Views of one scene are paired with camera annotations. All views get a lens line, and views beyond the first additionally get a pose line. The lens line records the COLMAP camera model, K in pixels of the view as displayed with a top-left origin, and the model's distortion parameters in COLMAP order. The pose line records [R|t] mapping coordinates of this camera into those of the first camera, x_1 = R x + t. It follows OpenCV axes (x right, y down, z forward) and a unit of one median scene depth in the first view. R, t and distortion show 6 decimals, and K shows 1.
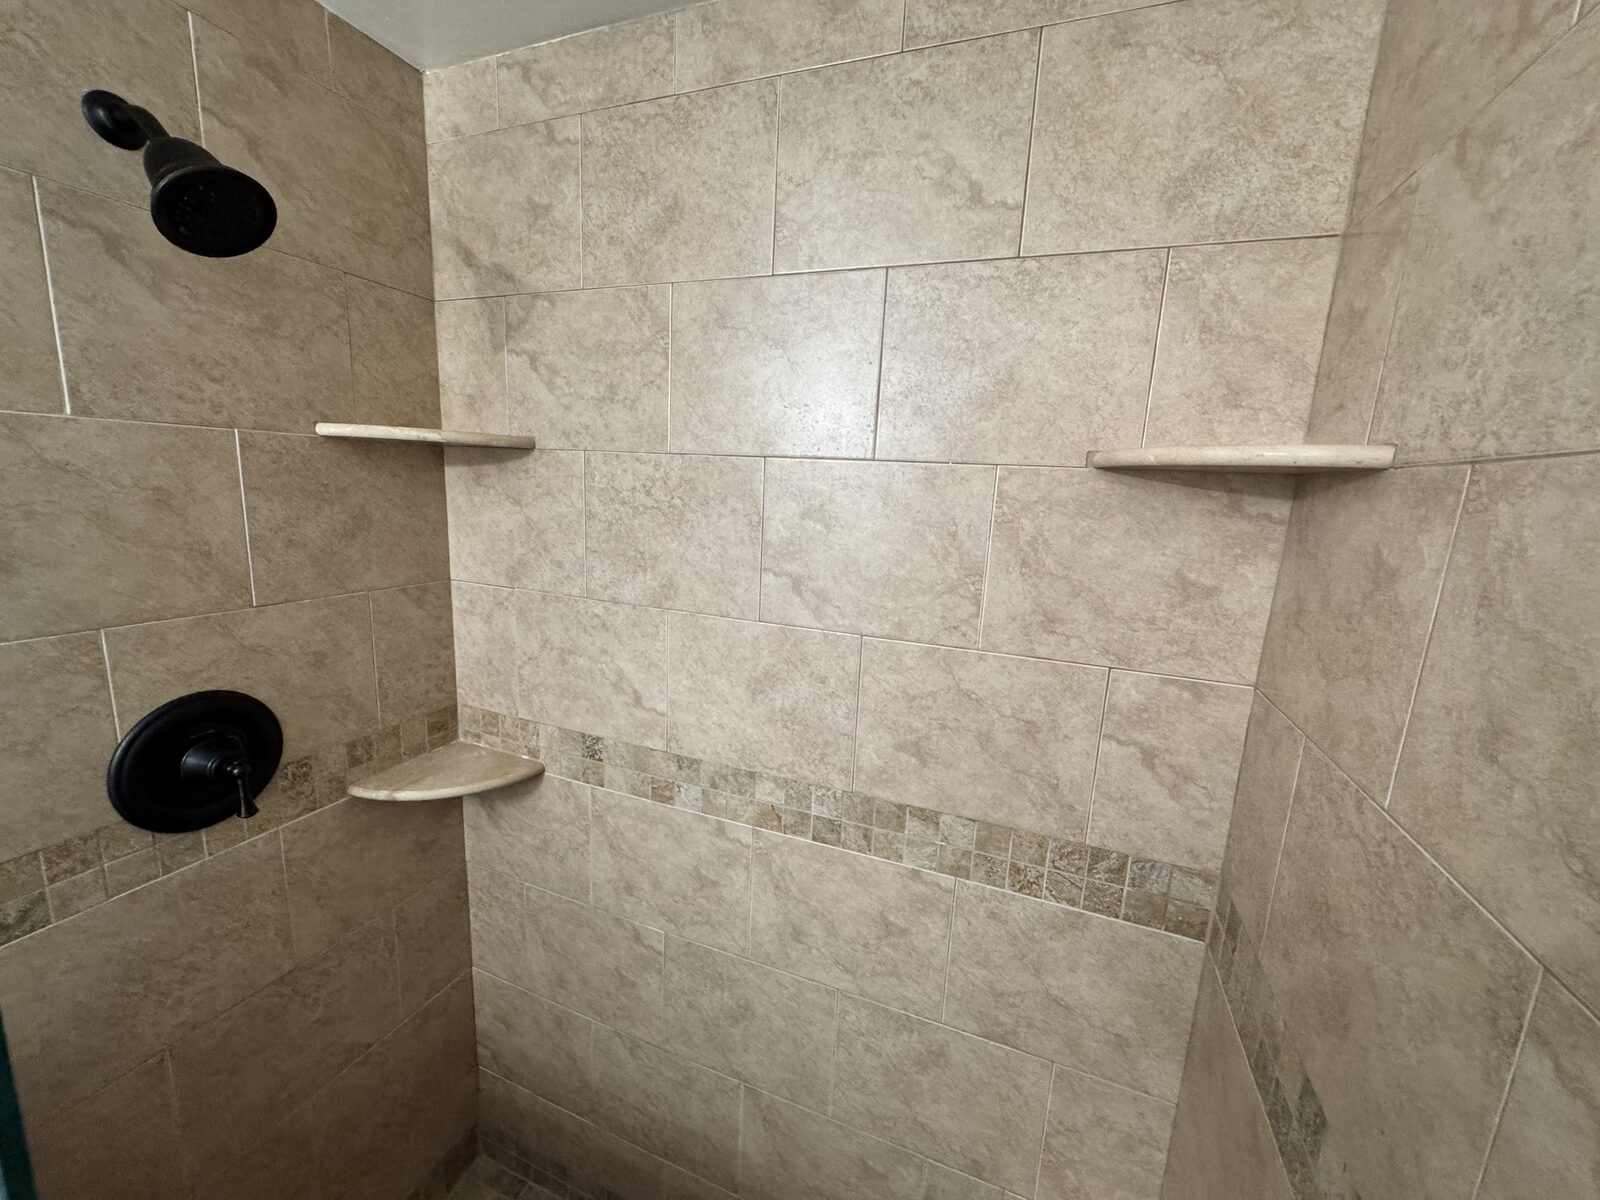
lens RADIAL K [[640.6, 0, 802.8], [0, 640.6, 605.1], [0, 0, 1]] dist [0.001139, -0.000780]
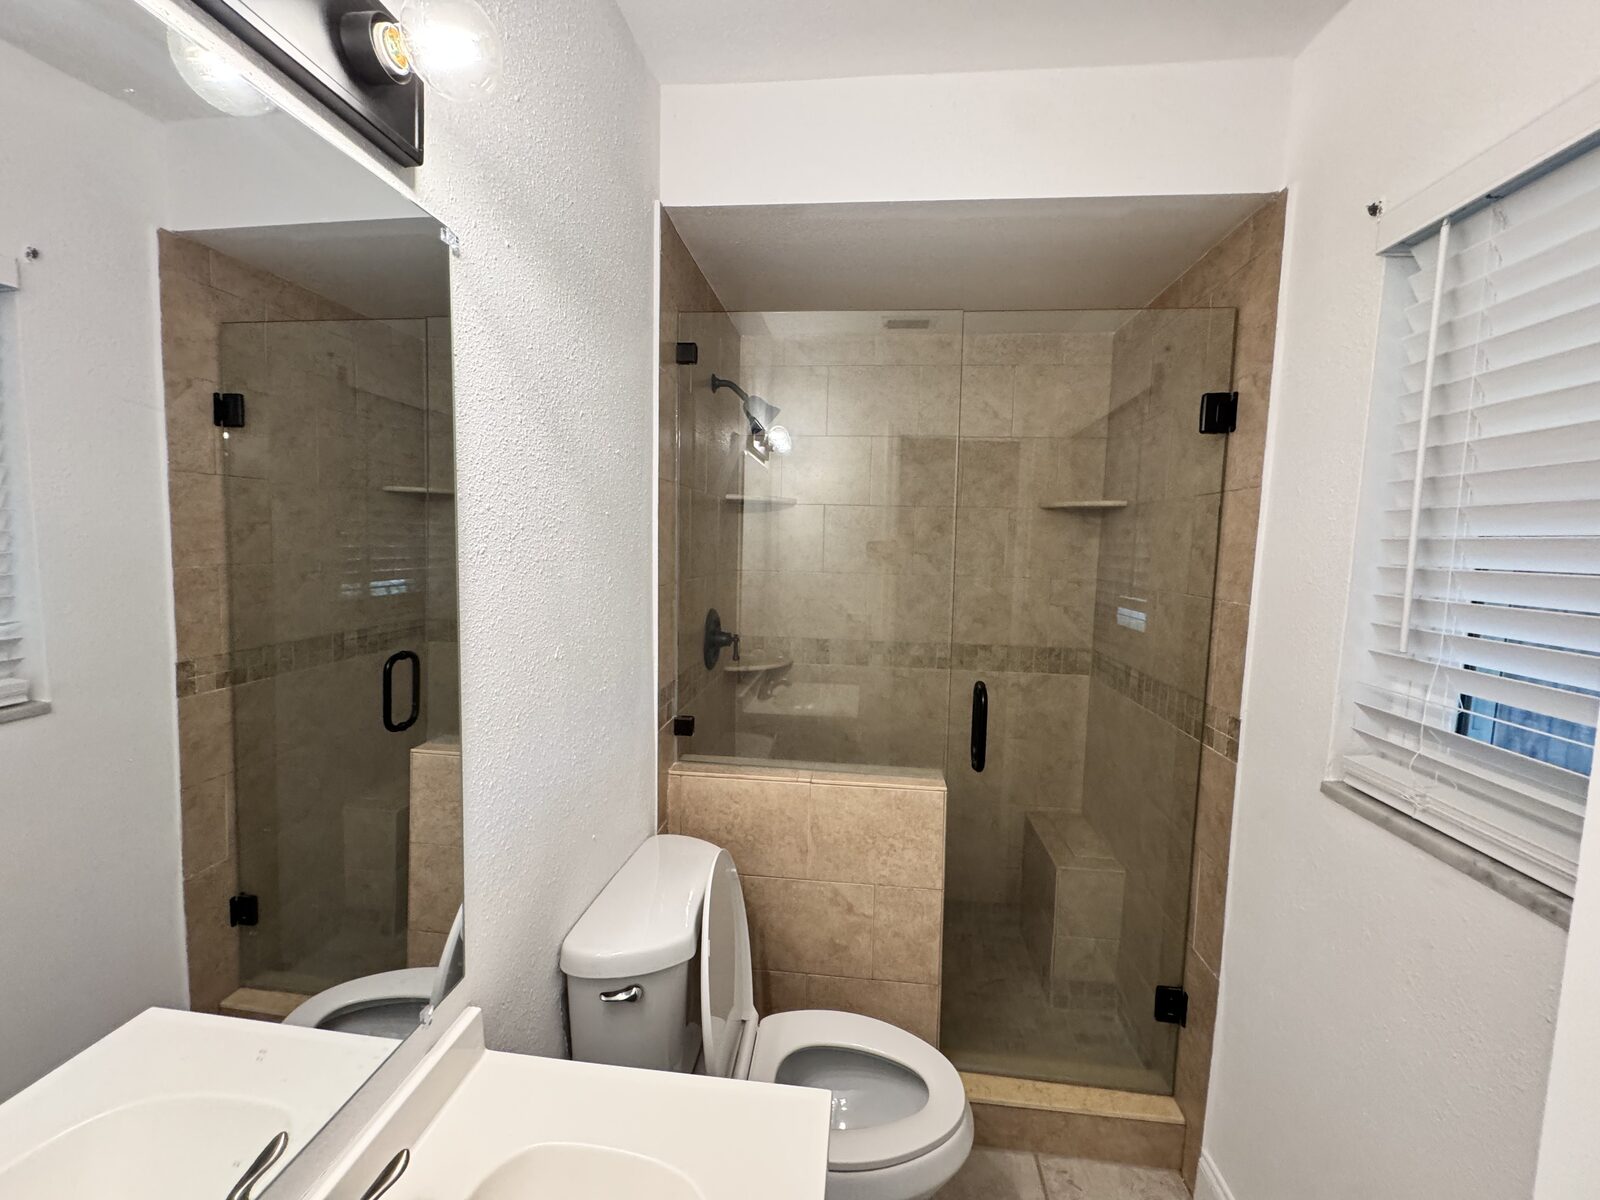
lens RADIAL K [[640.6, 0, 796.4], [0, 640.6, 592.4], [0, 0, 1]] dist [0.001139, -0.000780]
pose [[0.959856, -0.055980, 0.274851, -1.269285], [0.077470, 0.994676, -0.067954, 0.244081], [-0.269583, 0.086519, 0.959083, -1.286593]]
